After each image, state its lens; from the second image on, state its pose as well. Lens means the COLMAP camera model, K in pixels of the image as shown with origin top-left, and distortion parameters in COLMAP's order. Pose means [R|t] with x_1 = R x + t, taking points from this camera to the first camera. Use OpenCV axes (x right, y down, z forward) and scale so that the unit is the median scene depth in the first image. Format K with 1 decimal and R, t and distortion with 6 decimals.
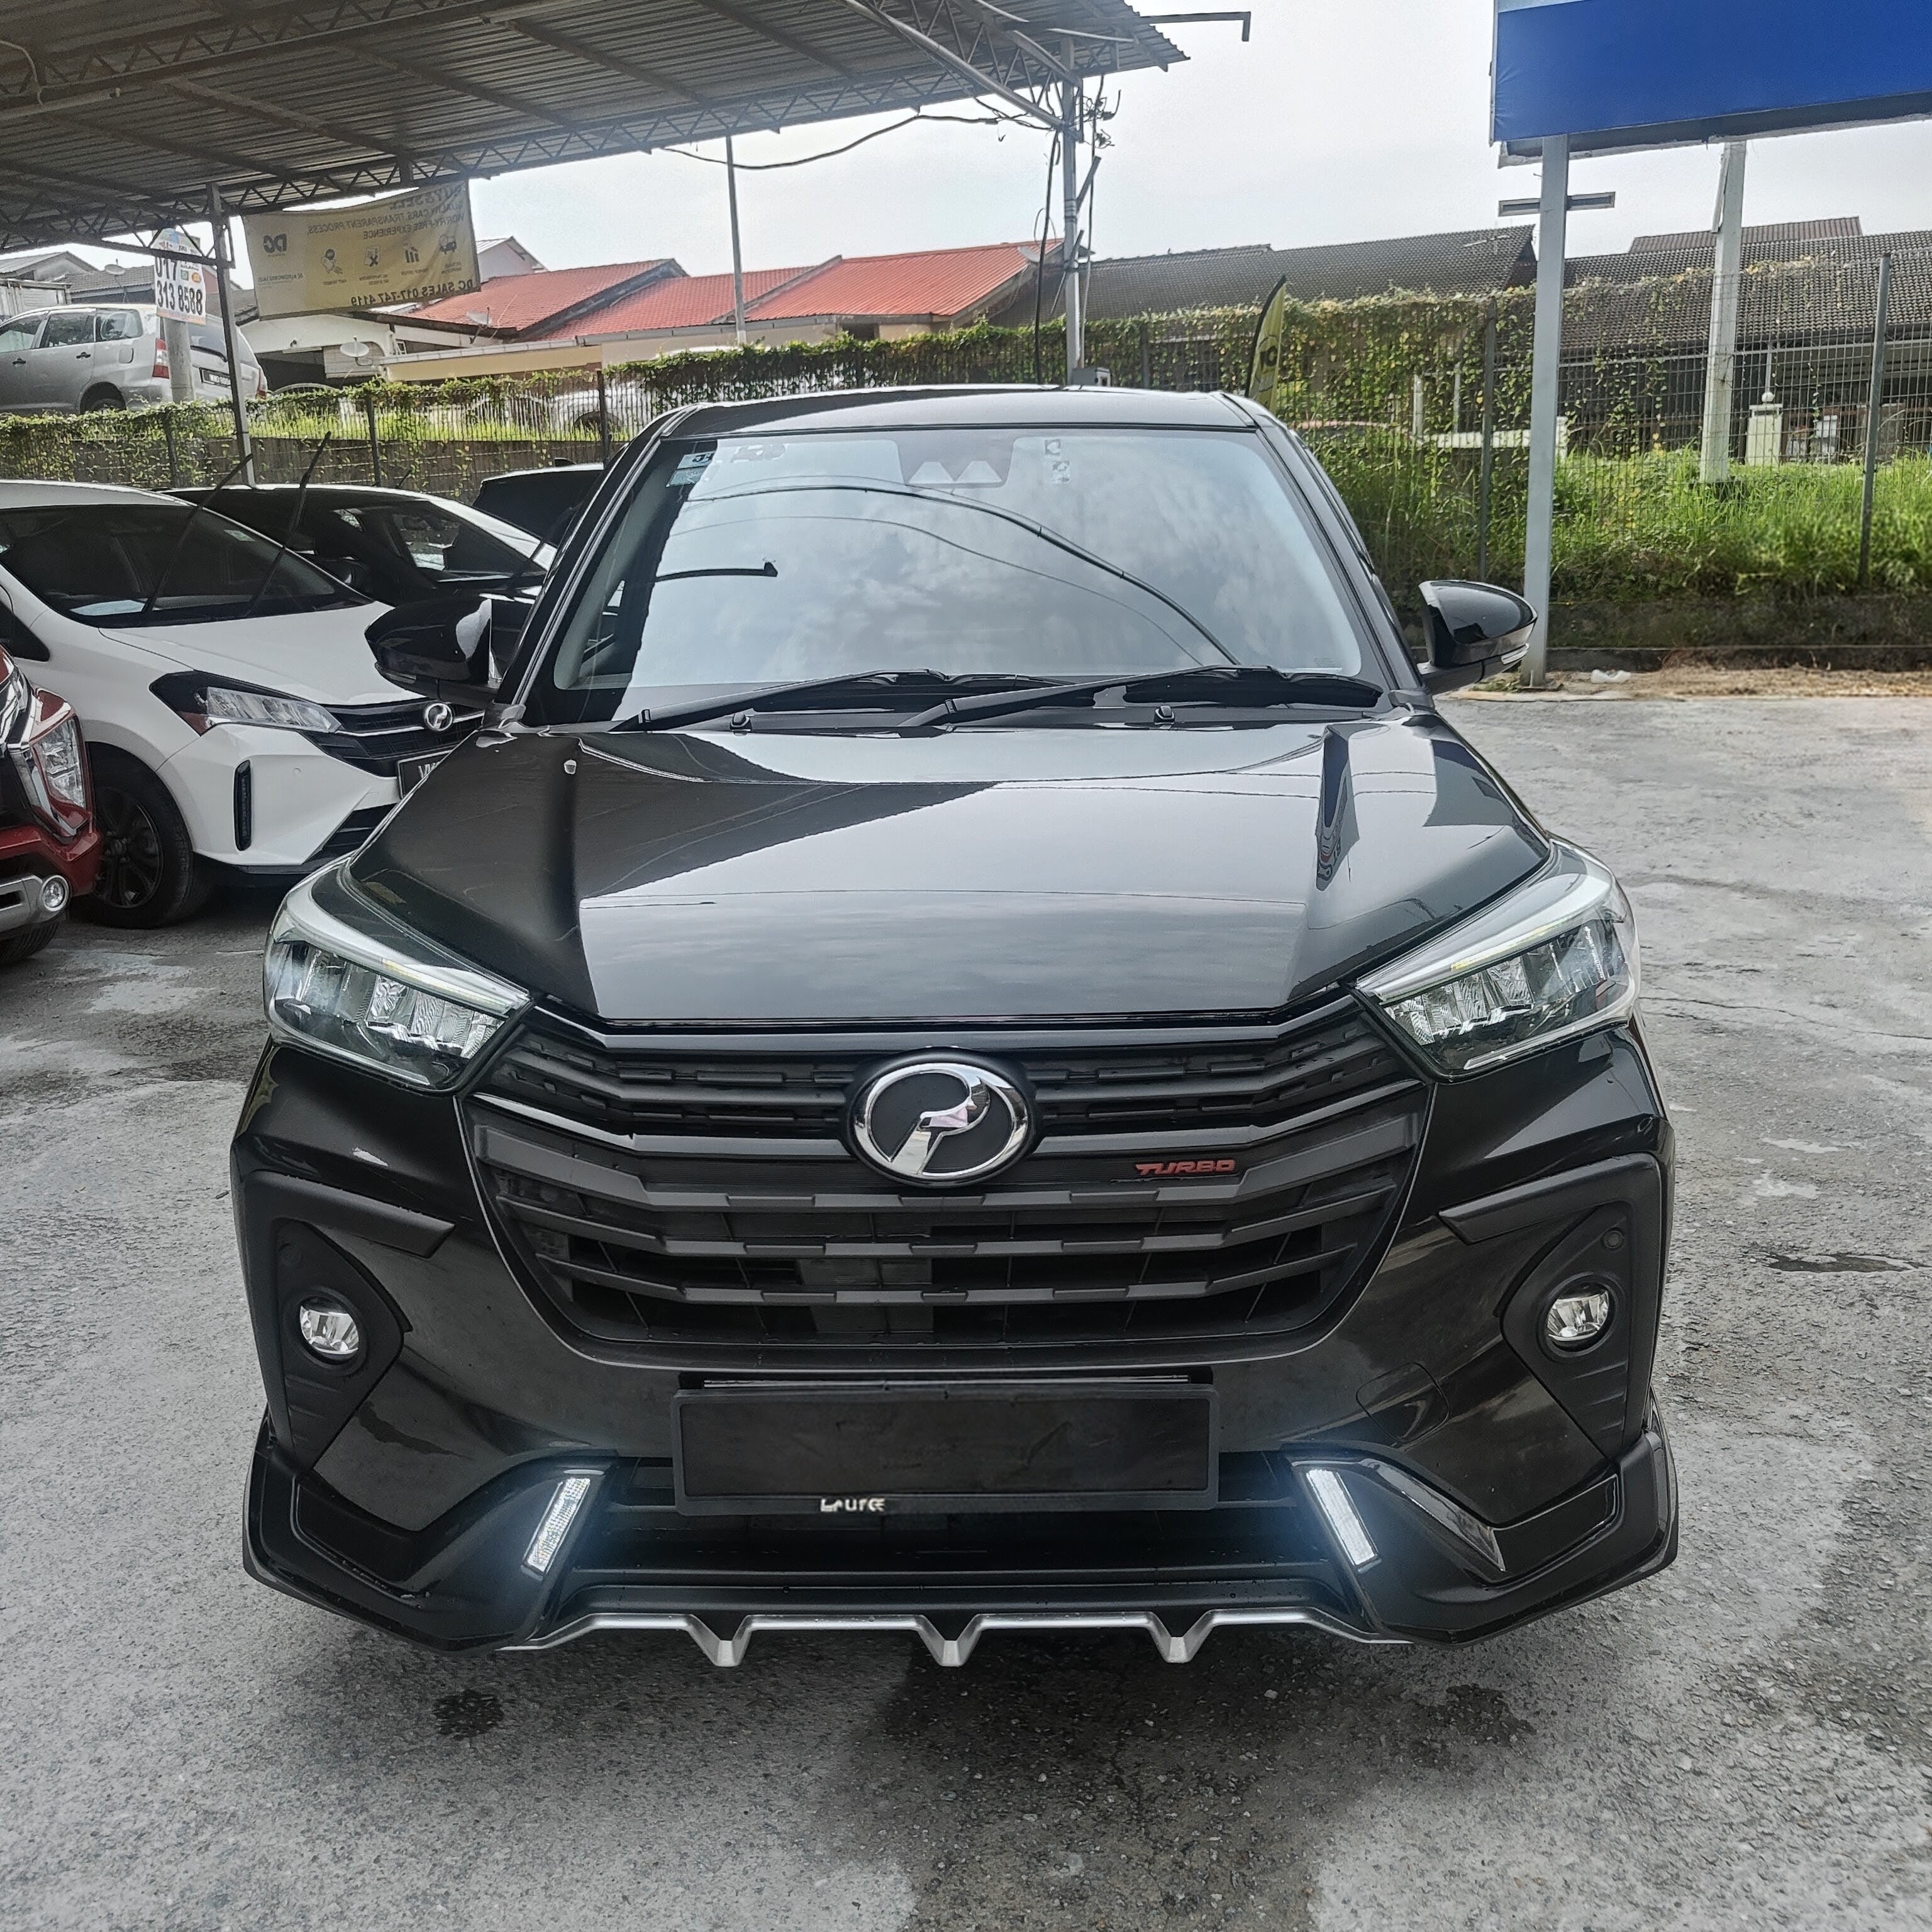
lens RADIAL K [[1696.7, 0, 966.0], [0, 1696.7, 966.0], [0, 0, 1]] dist [-0.010624, 0.016739]
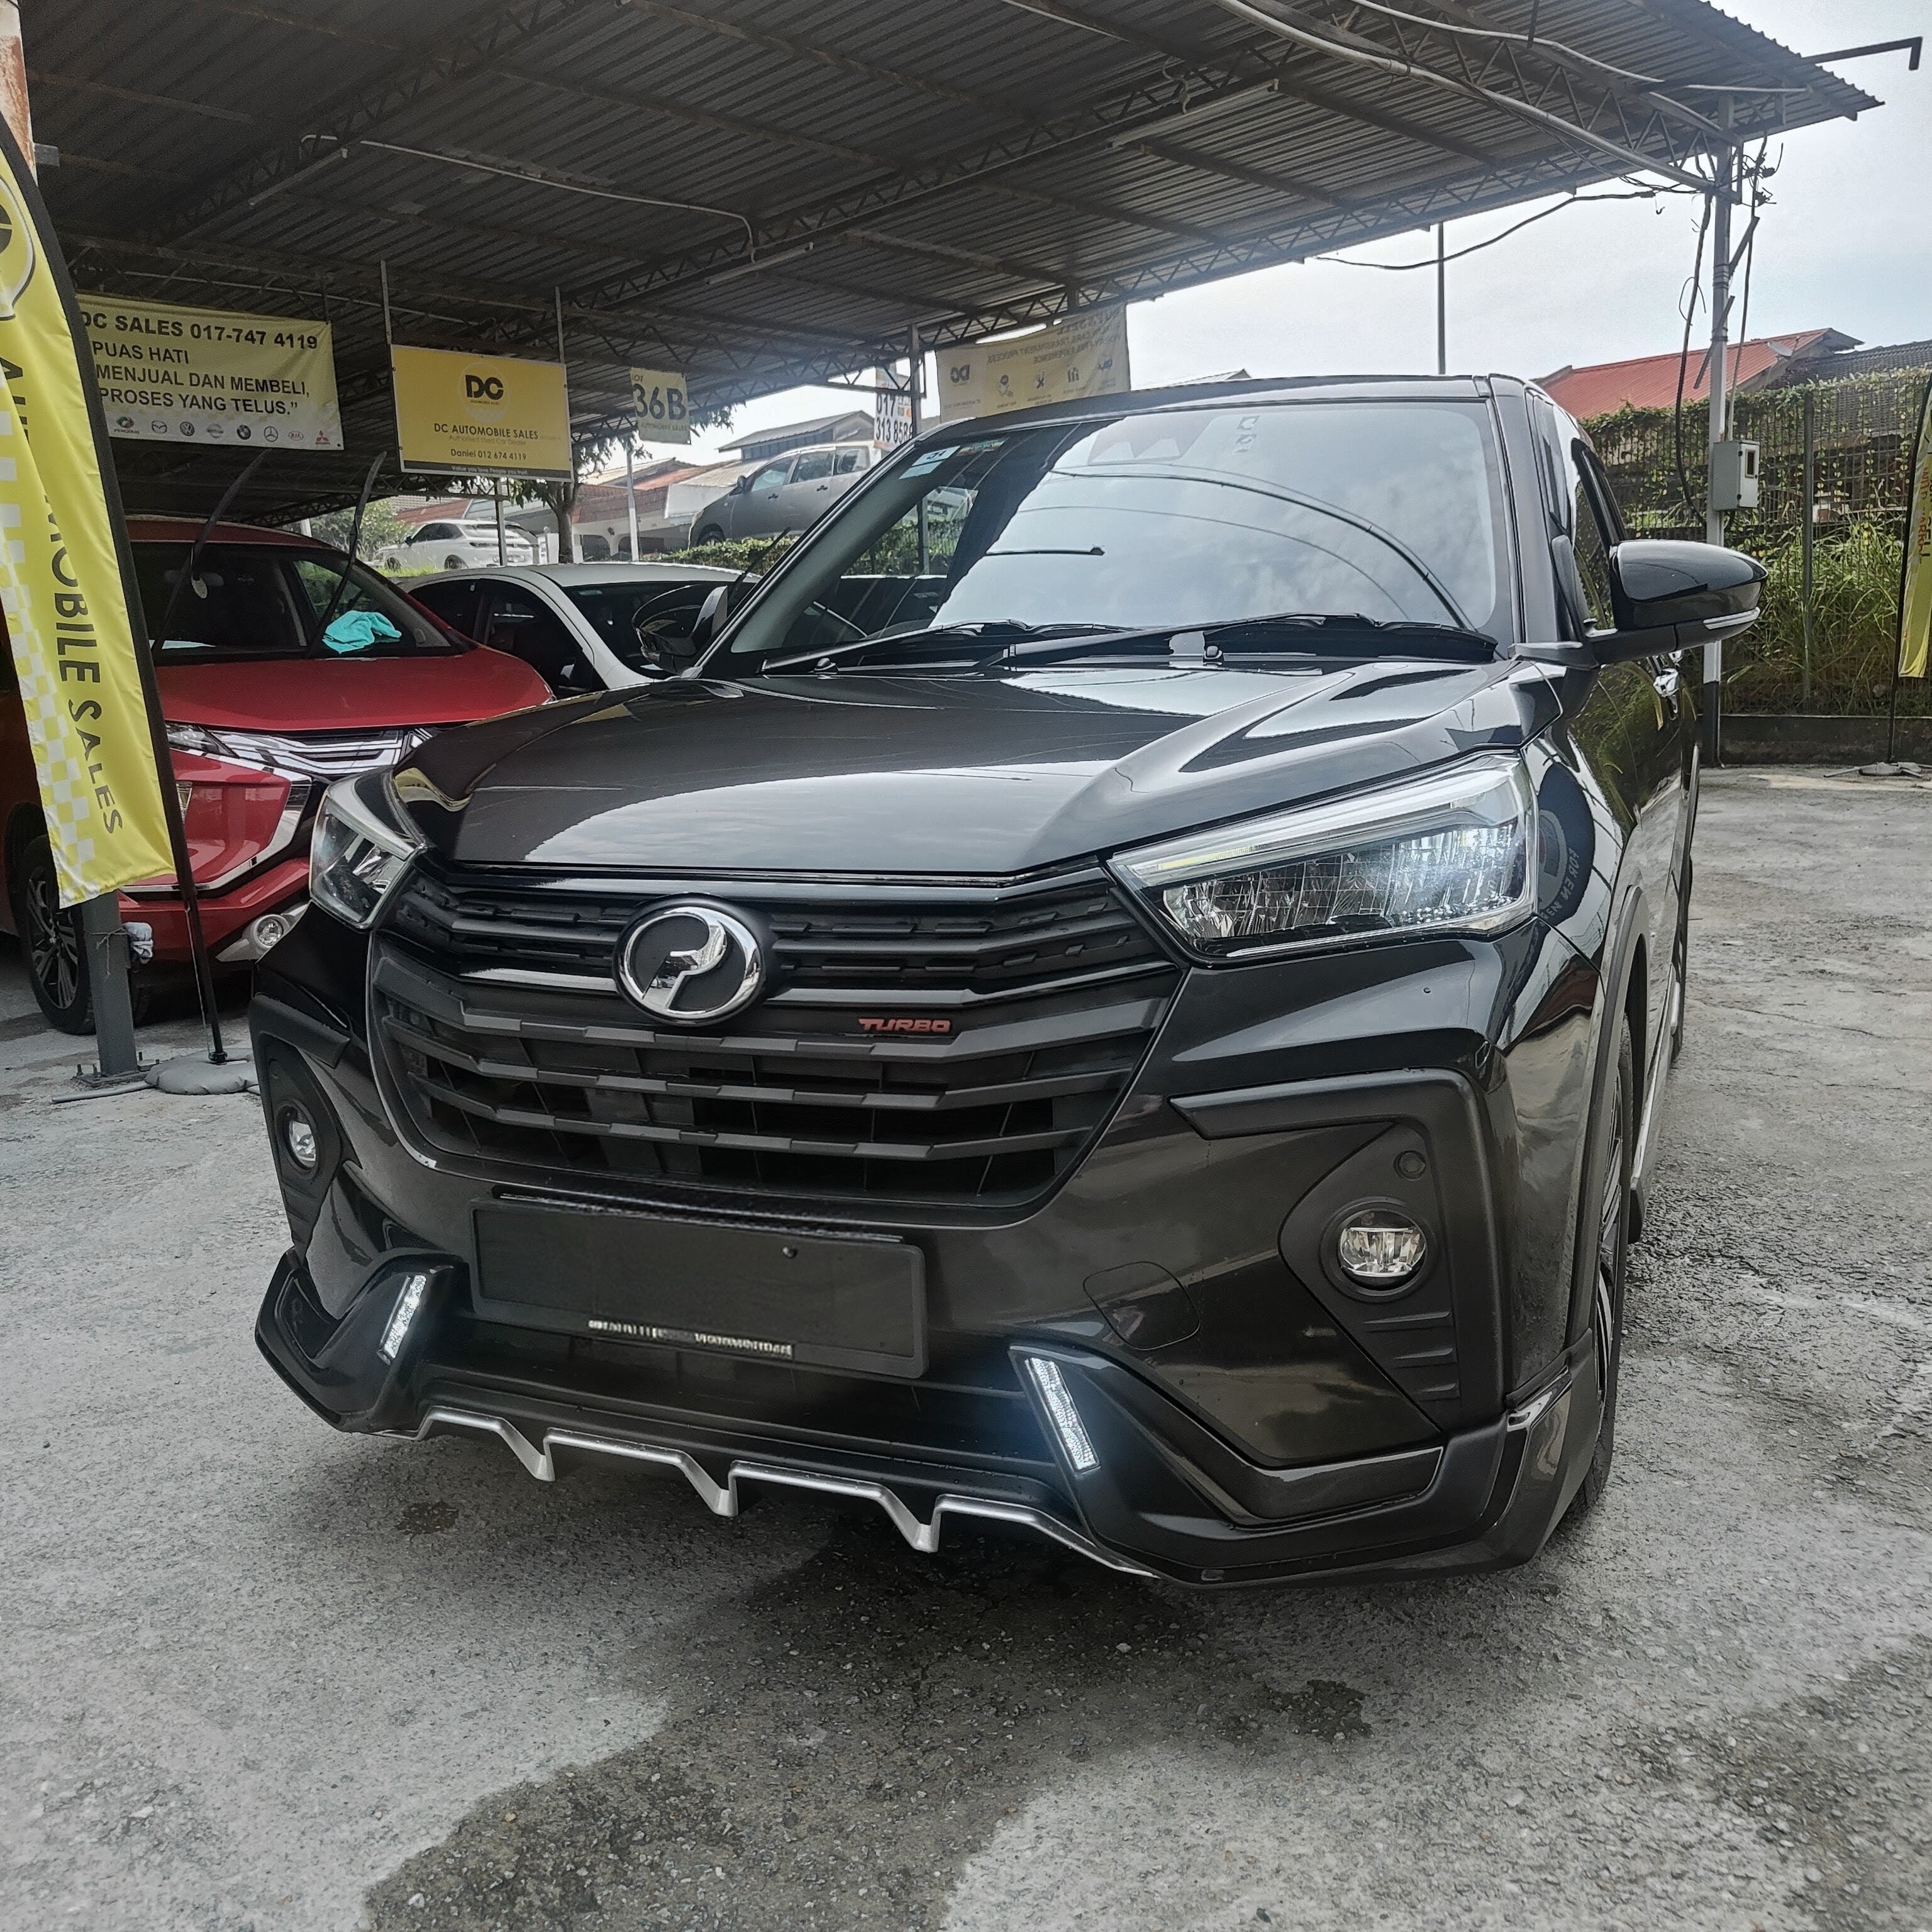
lens RADIAL K [[1696.7, 0, 966.0], [0, 1696.7, 966.0], [0, 0, 1]] dist [-0.010624, 0.016739]
pose [[0.931356, 0.059687, -0.359186, 0.449642], [-0.080393, 0.995836, -0.042975, 0.107041], [0.355125, 0.068901, 0.932276, 0.066110]]
